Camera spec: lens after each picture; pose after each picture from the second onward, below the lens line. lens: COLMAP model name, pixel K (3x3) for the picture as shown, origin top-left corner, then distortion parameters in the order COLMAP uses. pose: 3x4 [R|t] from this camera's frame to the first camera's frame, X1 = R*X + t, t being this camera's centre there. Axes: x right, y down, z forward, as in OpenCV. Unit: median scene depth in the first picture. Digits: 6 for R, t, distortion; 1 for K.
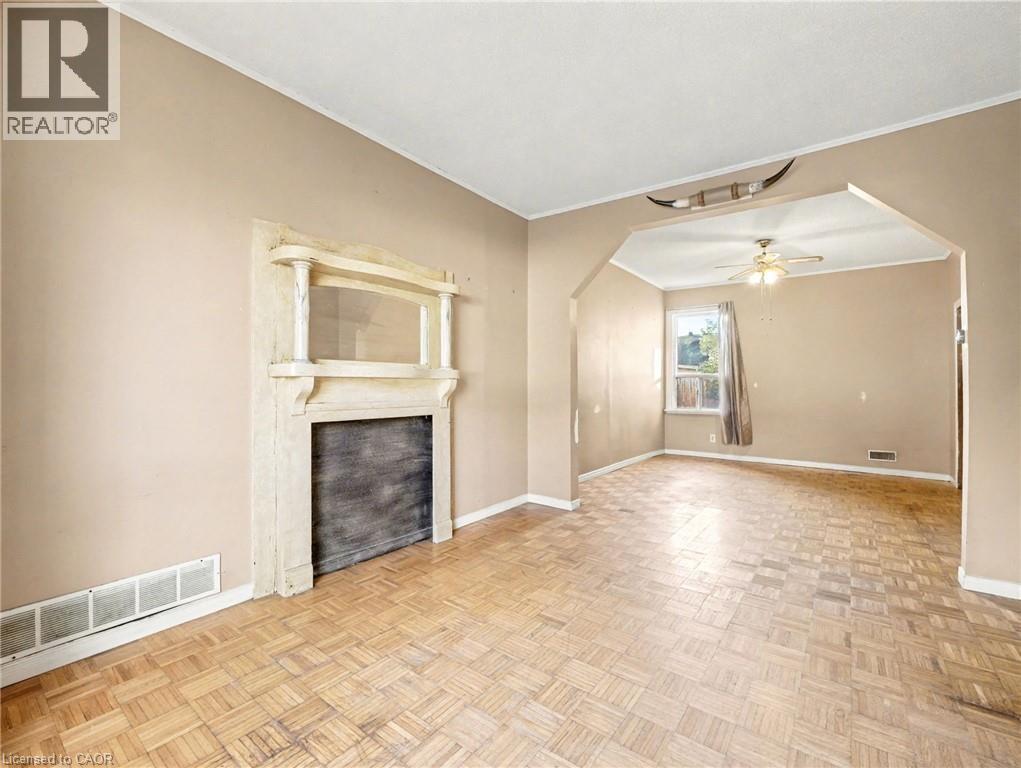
lens RADIAL K [[446.0, 0, 511.6], [0, 446.0, 379.8], [0, 0, 1]] dist [-0.013667, 0.000508]
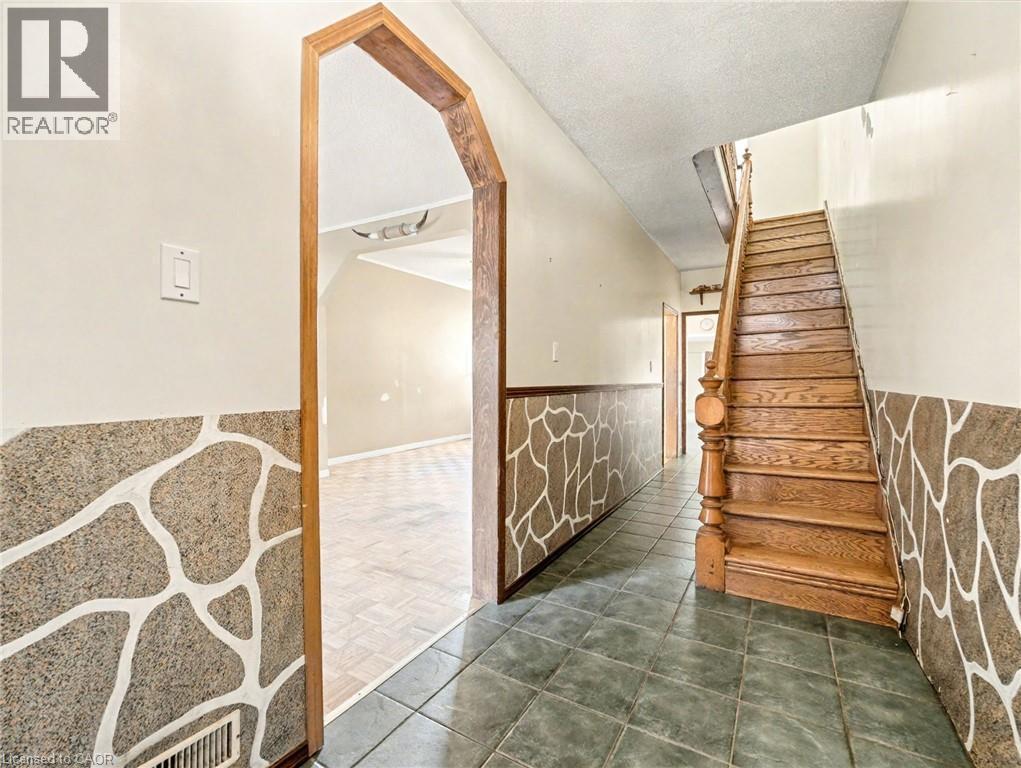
lens RADIAL K [[452.9, 0, 506.8], [0, 452.9, 389.0], [0, 0, 1]] dist [-0.015997, -0.000208]
pose [[0.993723, 0.002780, 0.111836, 0.606570], [-0.006374, 0.999474, 0.031794, -0.000502], [-0.111688, -0.032307, 0.993218, -0.341640]]
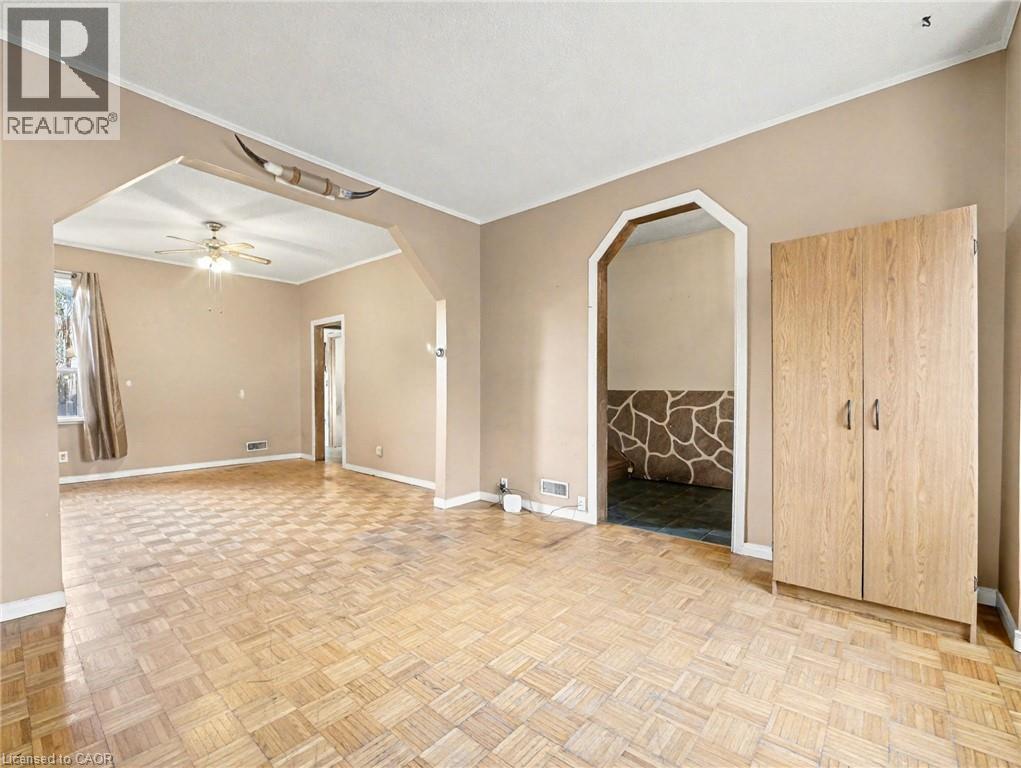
lens RADIAL K [[452.9, 0, 506.8], [0, 452.9, 389.0], [0, 0, 1]] dist [-0.015997, -0.000208]
pose [[0.068138, -0.008522, 0.997640, -0.441605], [-0.012826, 0.999873, 0.009417, 0.011485], [-0.997593, -0.013437, 0.068020, 0.479829]]
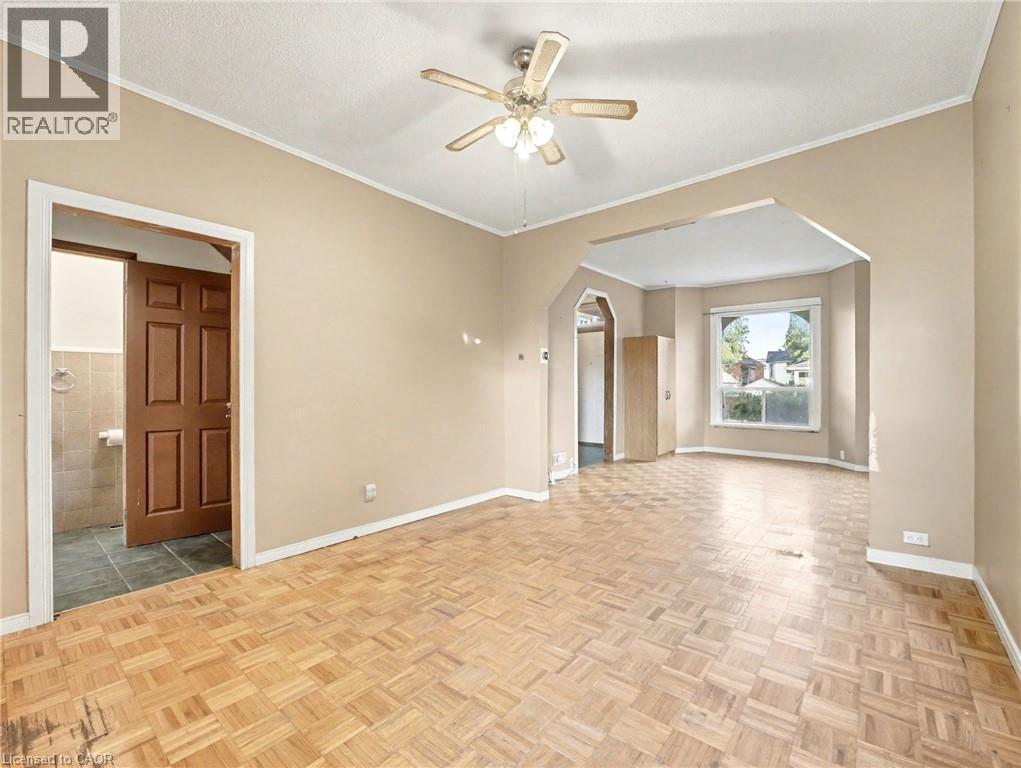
lens RADIAL K [[452.9, 0, 506.8], [0, 452.9, 389.0], [0, 0, 1]] dist [-0.015997, -0.000208]
pose [[-0.998541, 0.001748, 0.053969, 0.796934], [0.001585, 0.999994, -0.003075, 0.028795], [-0.053974, -0.002985, -0.998538, 2.049707]]
